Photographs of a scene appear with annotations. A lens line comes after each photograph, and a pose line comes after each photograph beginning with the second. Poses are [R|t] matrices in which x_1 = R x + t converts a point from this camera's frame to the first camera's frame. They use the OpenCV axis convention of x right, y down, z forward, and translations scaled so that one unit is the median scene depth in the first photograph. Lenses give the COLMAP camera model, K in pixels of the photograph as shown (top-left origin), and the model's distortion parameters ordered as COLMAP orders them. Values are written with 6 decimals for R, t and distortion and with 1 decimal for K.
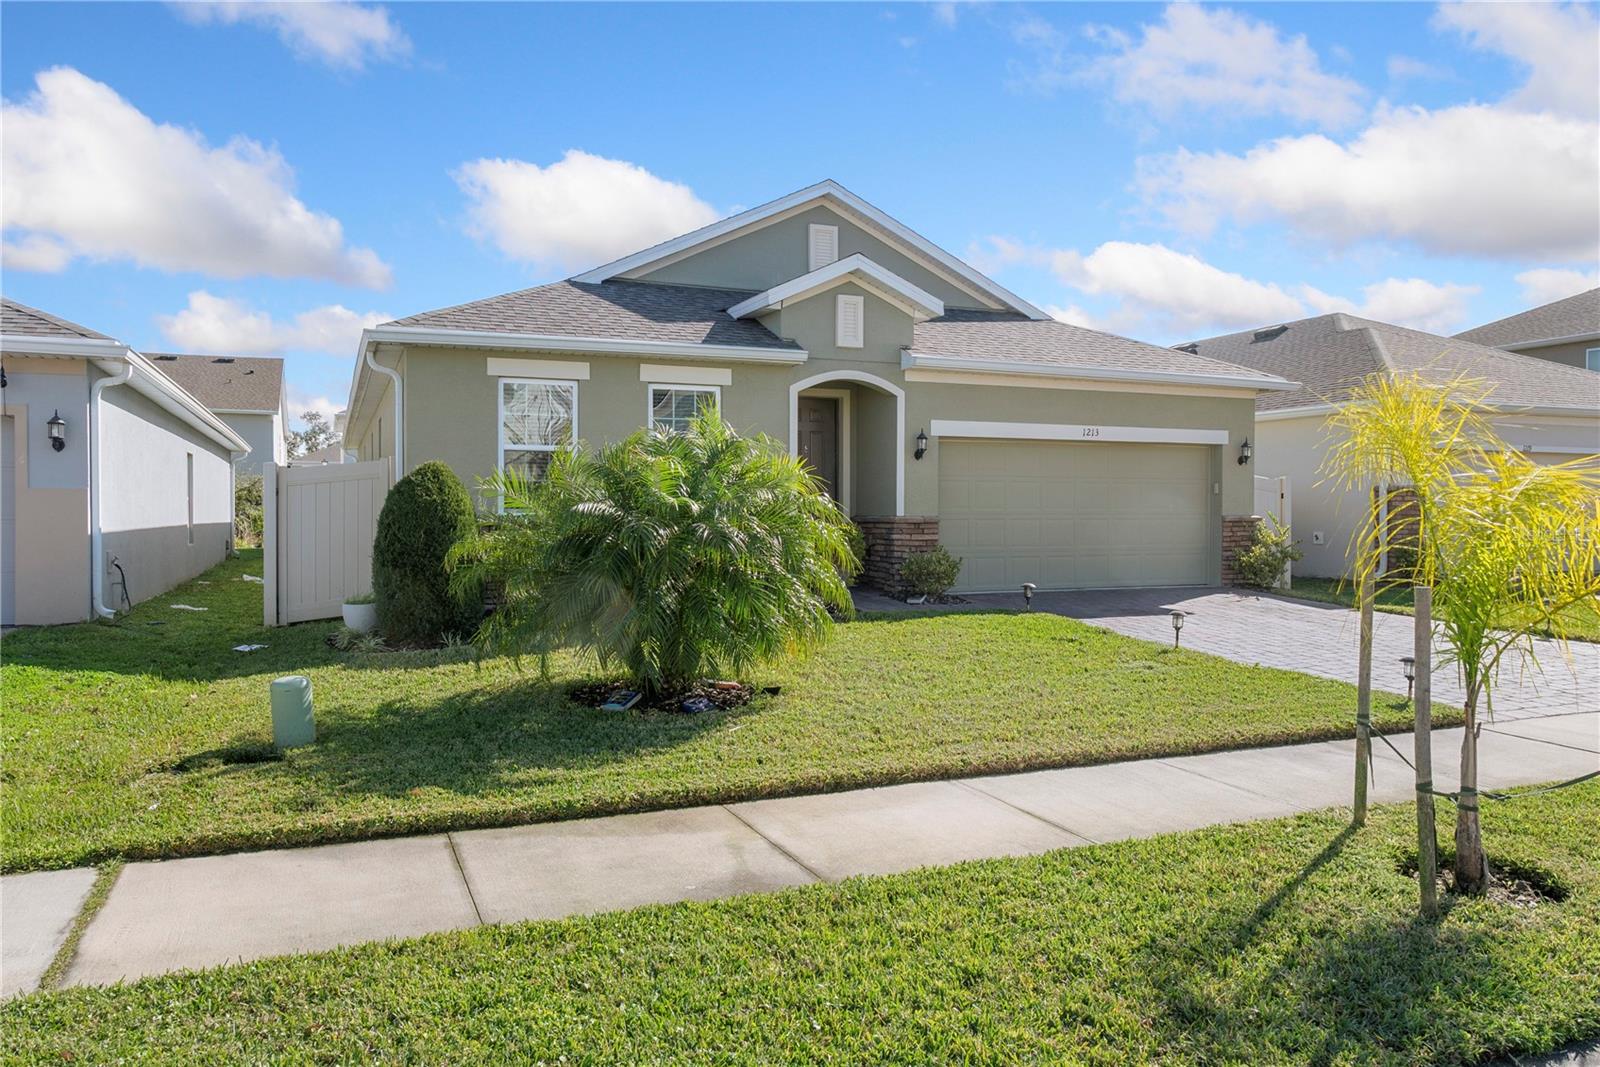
lens RADIAL K [[1120.7, 0, 798.9], [0, 1120.7, 507.9], [0, 0, 1]] dist [-0.006416, -0.001395]
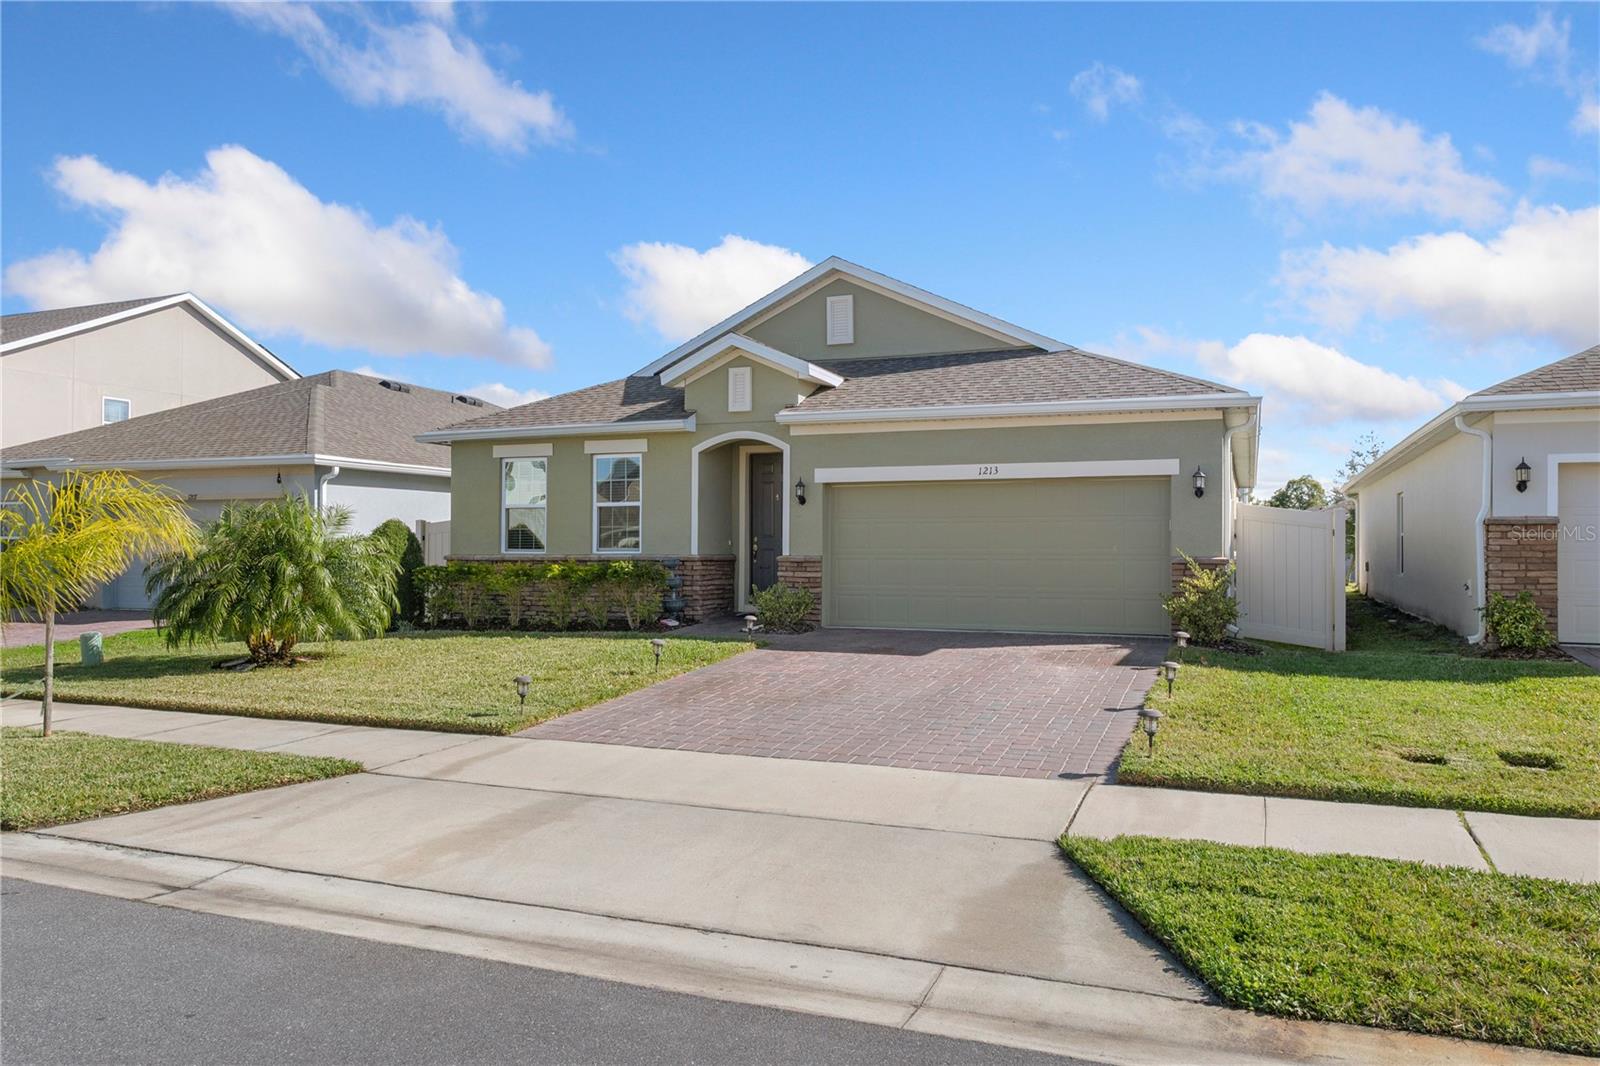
lens RADIAL K [[1120.7, 0, 798.9], [0, 1120.7, 507.4], [0, 0, 1]] dist [-0.006416, -0.001395]
pose [[0.715365, -0.024497, -0.698322, 0.880756], [0.000674, 0.999409, -0.034369, -0.002191], [0.698751, 0.024116, 0.714959, 0.198242]]
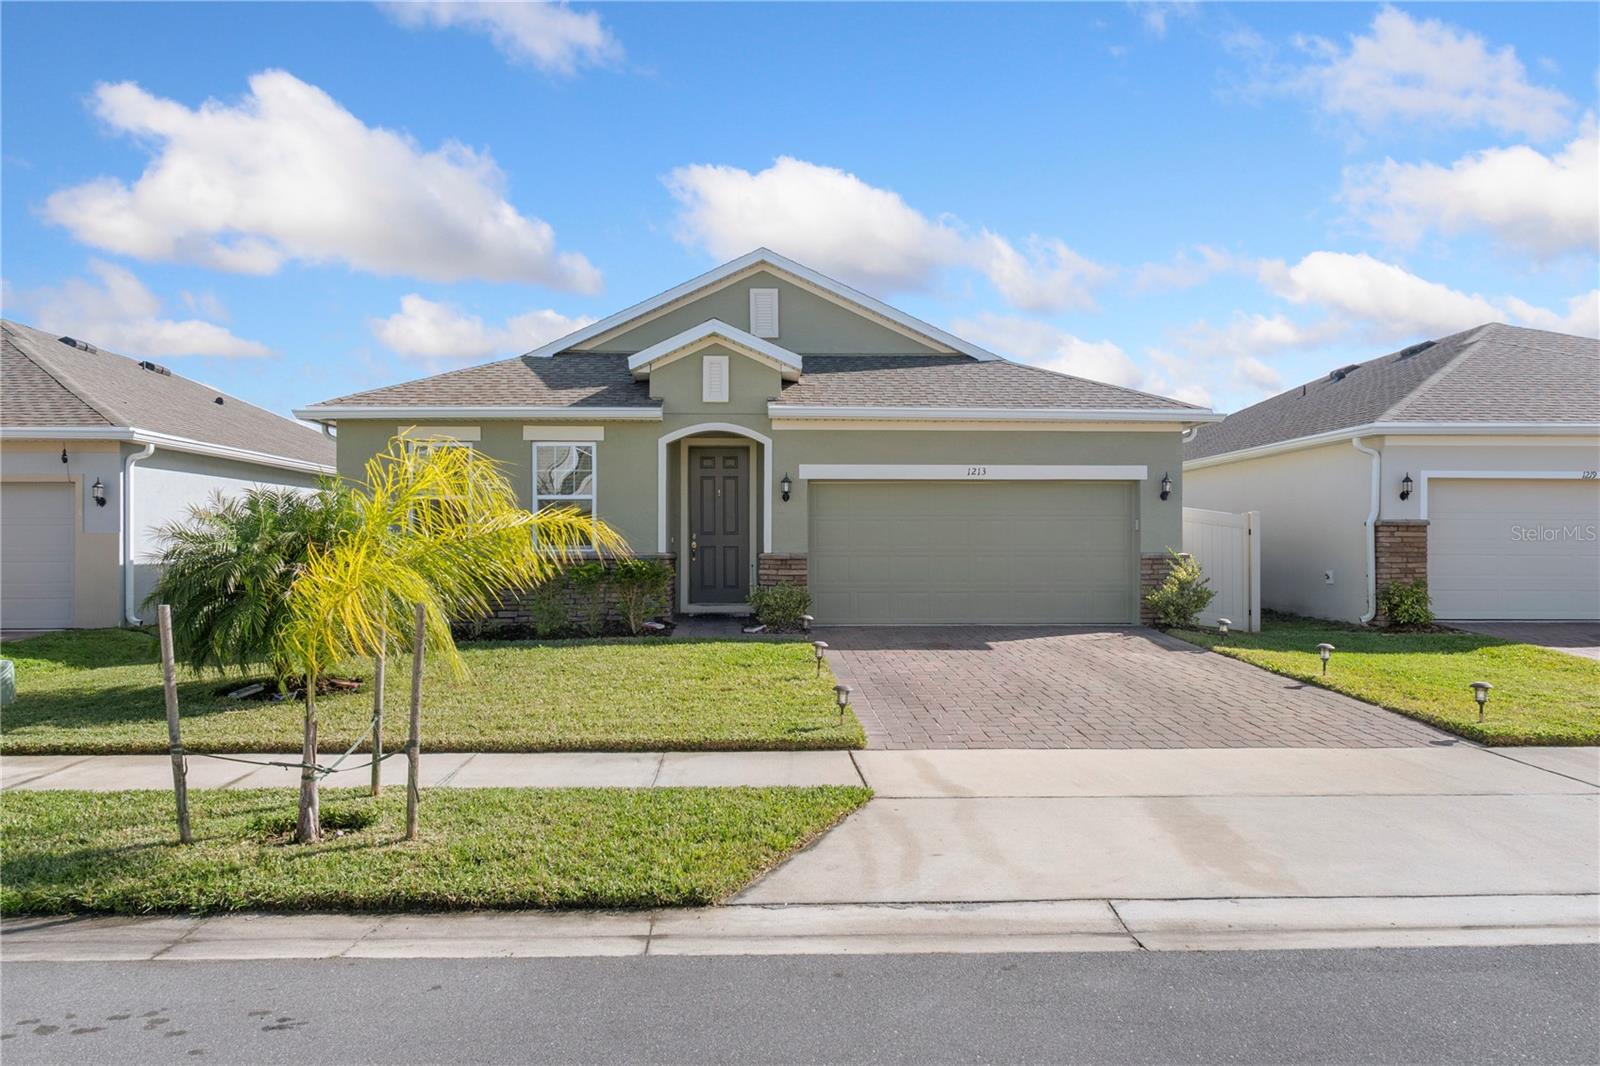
lens RADIAL K [[1117.1, 0, 800.0], [0, 1117.1, 533.0], [0, 0, 1]] dist [-0.003746, -0.000575]
pose [[0.936372, -0.004086, -0.350986, 0.499613], [0.000938, 0.999958, -0.009139, -0.002263], [0.351009, 0.008228, 0.936336, -0.014171]]
